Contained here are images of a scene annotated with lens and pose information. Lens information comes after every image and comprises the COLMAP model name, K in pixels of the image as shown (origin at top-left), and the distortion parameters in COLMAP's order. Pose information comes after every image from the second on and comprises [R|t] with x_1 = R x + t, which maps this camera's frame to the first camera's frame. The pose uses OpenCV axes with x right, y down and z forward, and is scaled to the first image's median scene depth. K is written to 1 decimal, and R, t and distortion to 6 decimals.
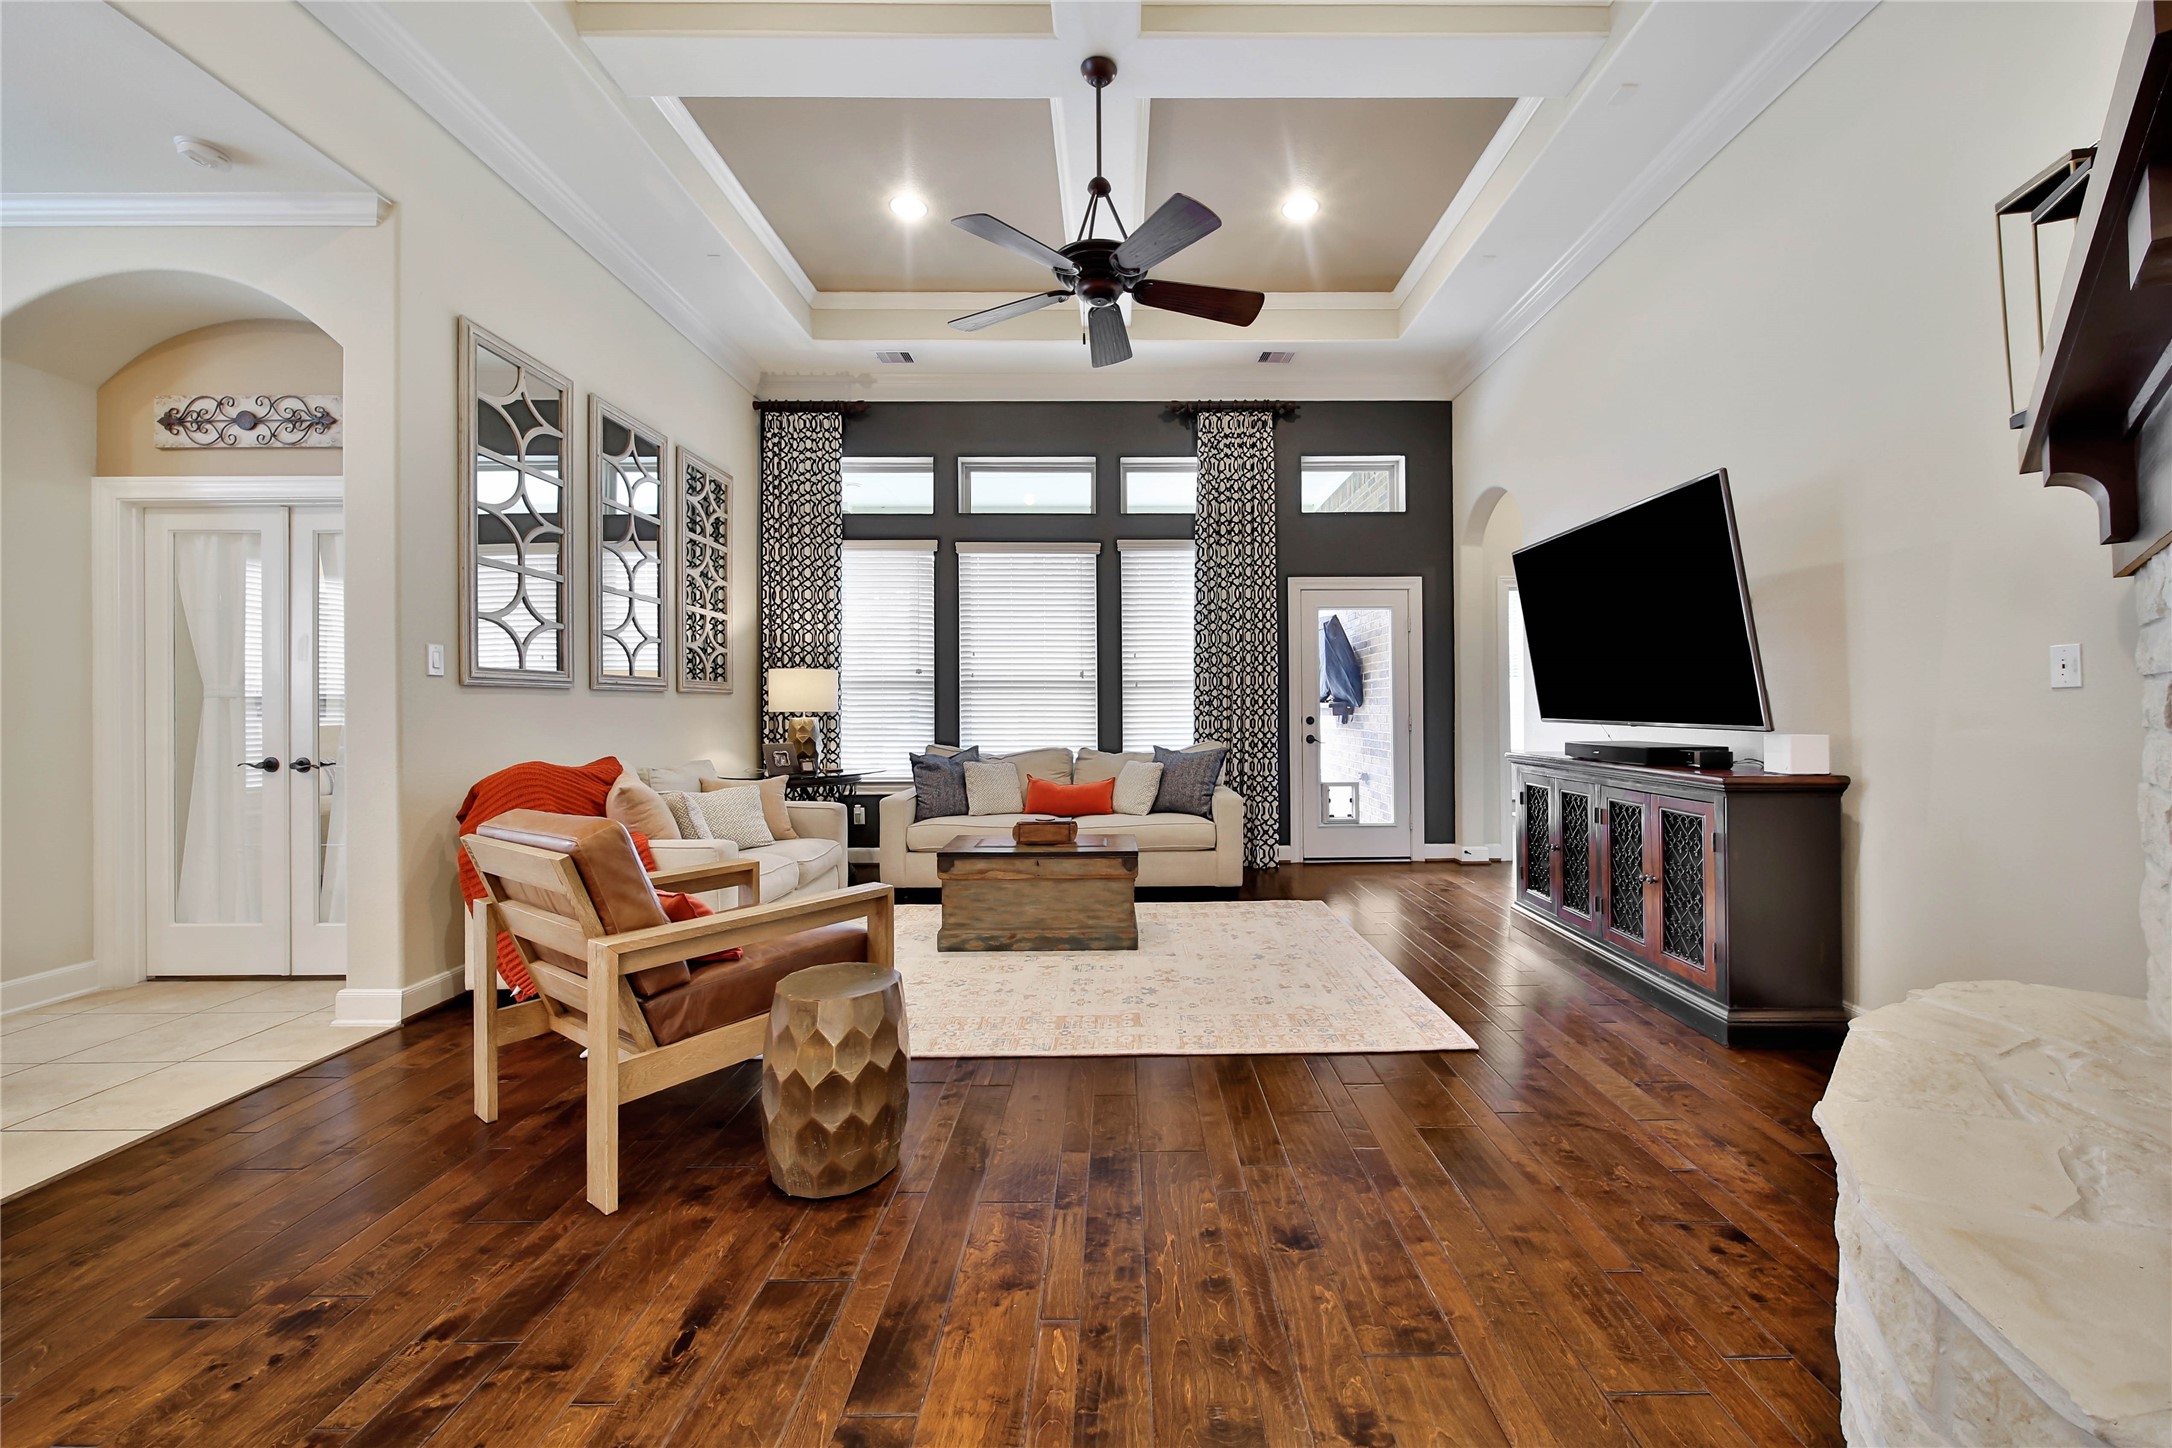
lens RADIAL K [[817.6, 0, 1129.0], [0, 817.6, 705.9], [0, 0, 1]] dist [-0.001211, -0.000207]
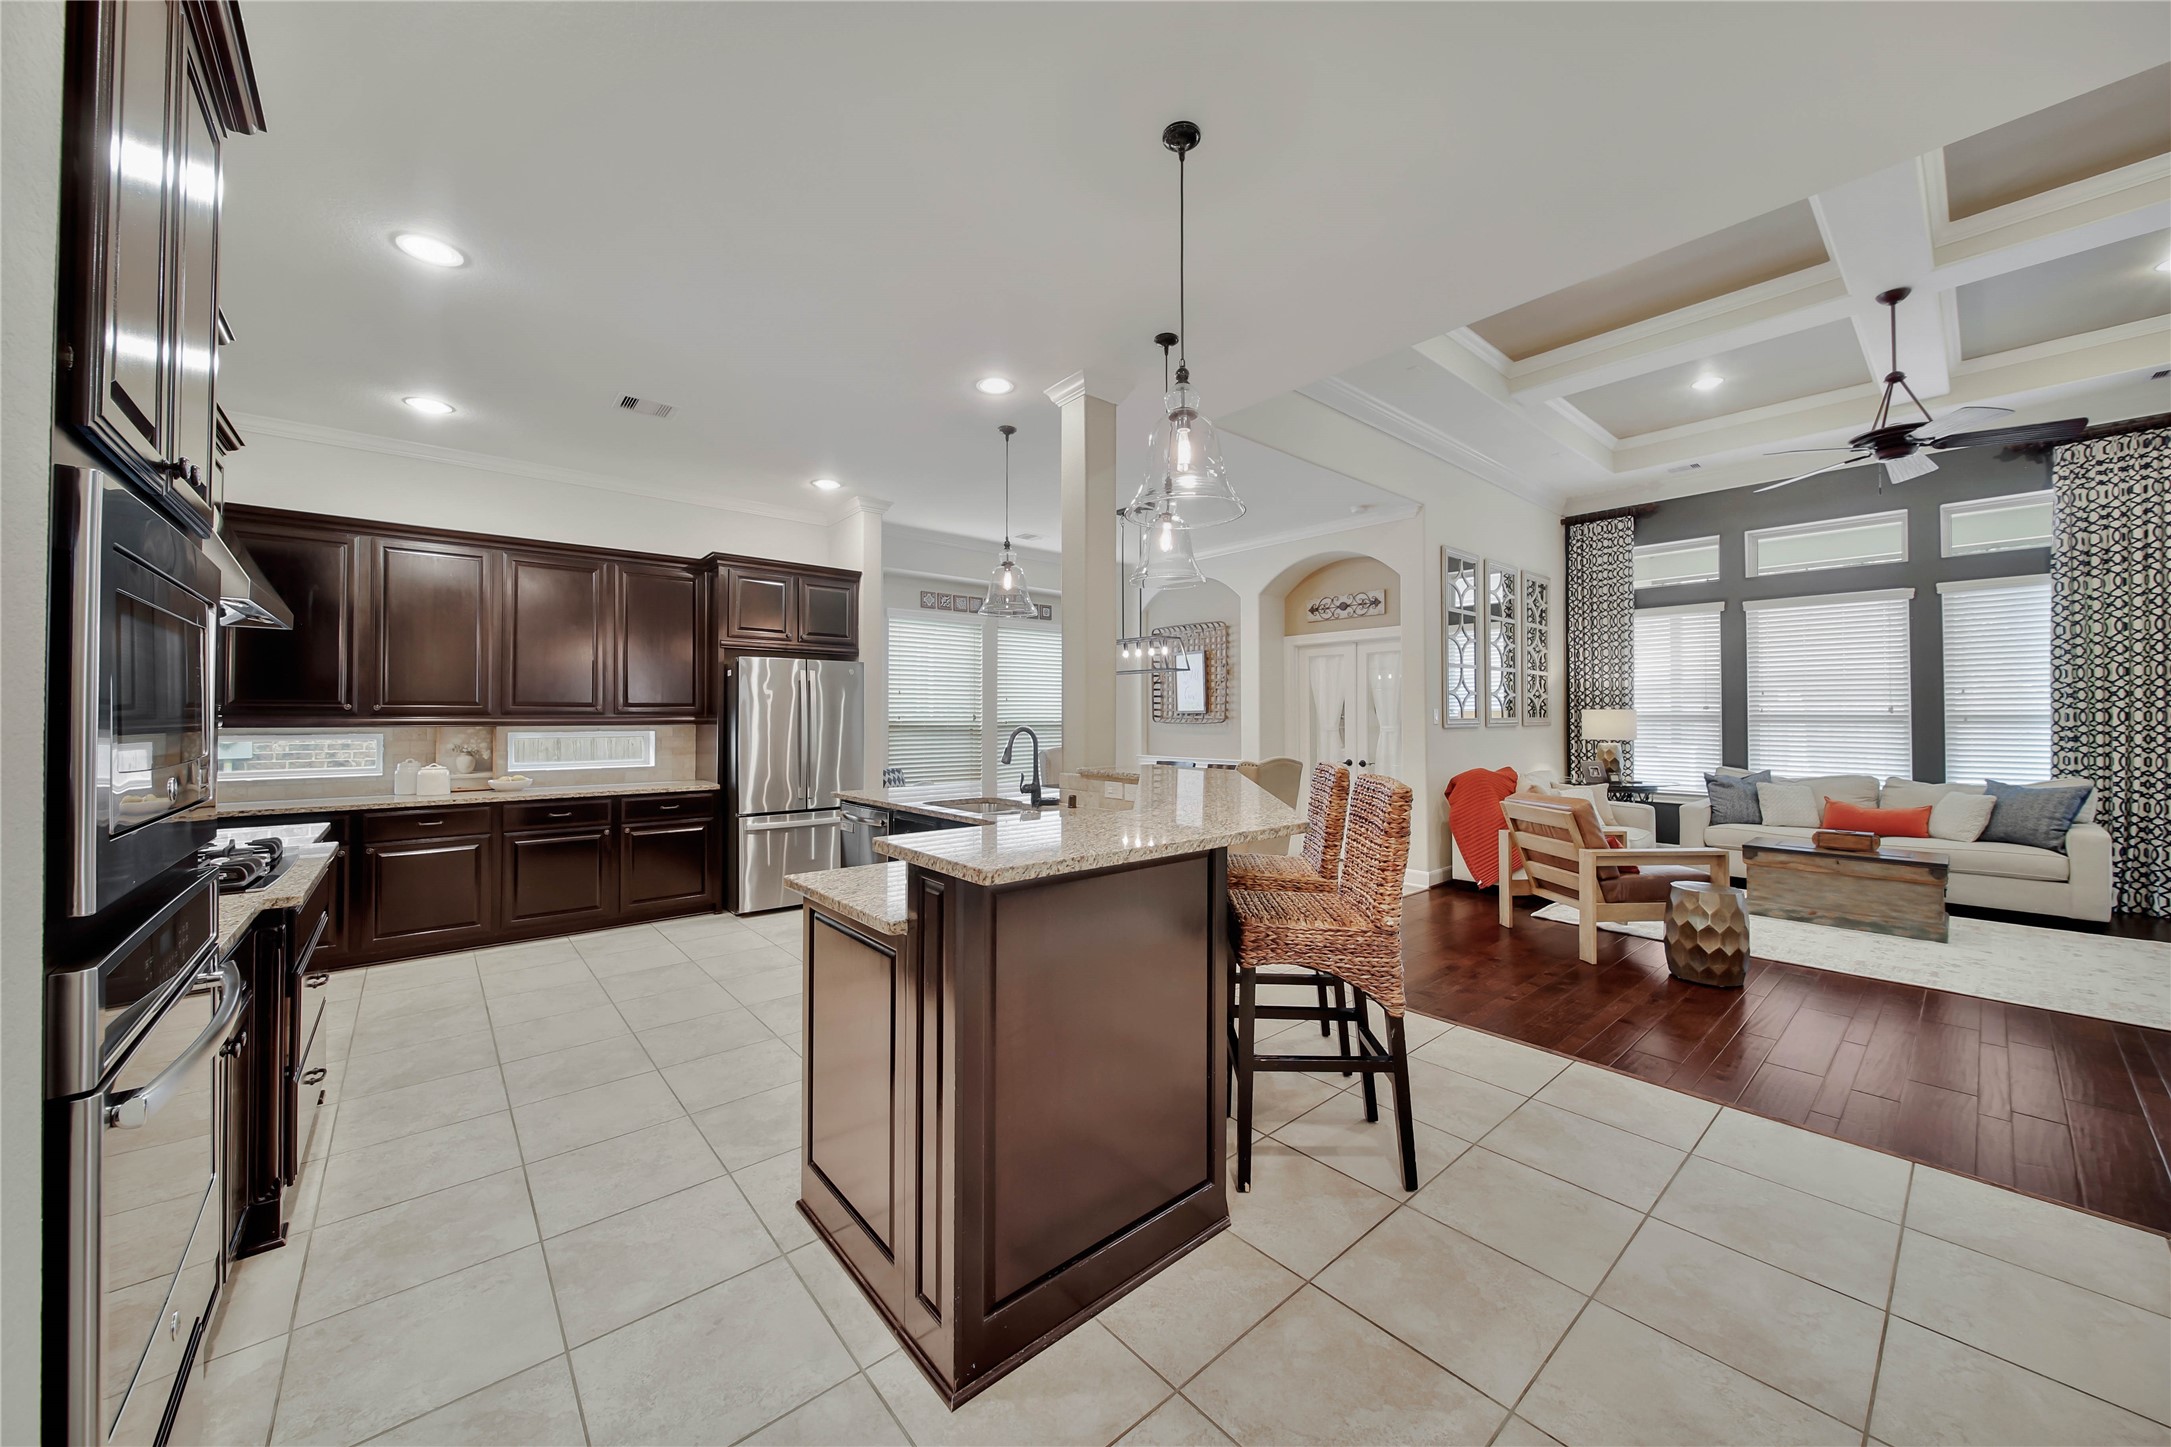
lens RADIAL K [[780.1, 0, 1089.9], [0, 780.1, 707.5], [0, 0, 1]] dist [0.001418, -0.002135]
pose [[0.643180, -0.005353, -0.765696, 0.060552], [0.000678, 0.999979, -0.006421, -0.041473], [0.765715, 0.003610, 0.643170, -0.579408]]
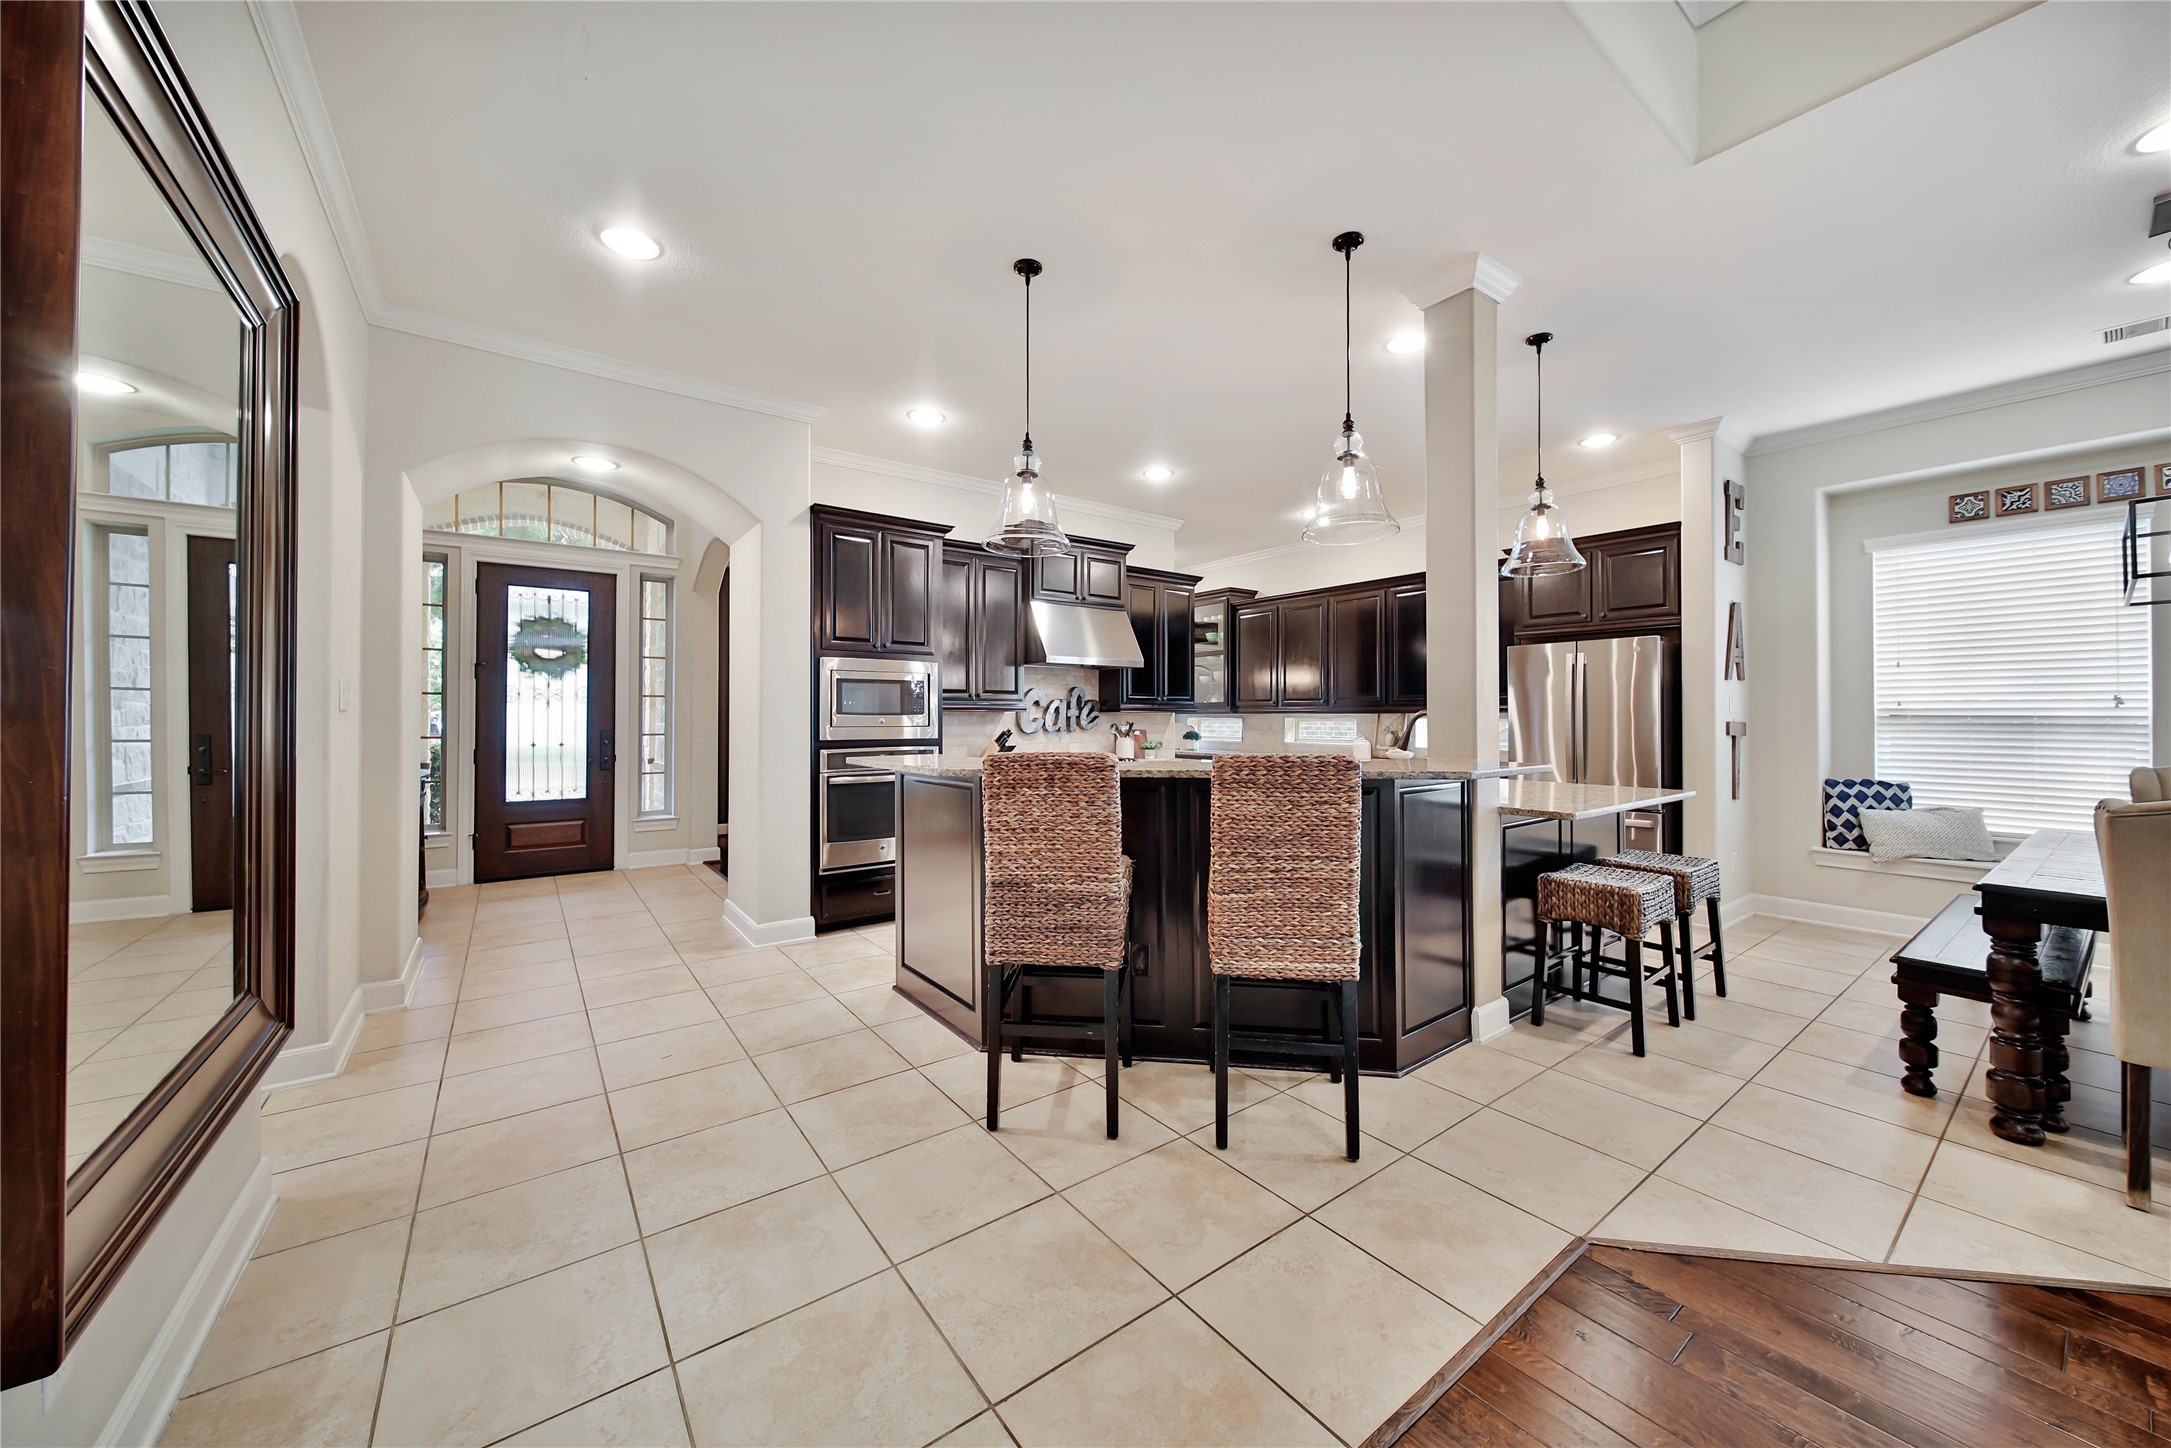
lens RADIAL K [[765.5, 0, 1079.8], [0, 765.5, 710.7], [0, 0, 1]] dist [-0.000238, -0.002177]
pose [[-0.813579, 0.002352, -0.581449, 0.065850], [0.007730, 0.999947, -0.006772, -0.024479], [0.581402, -0.010004, -0.813555, 0.244001]]
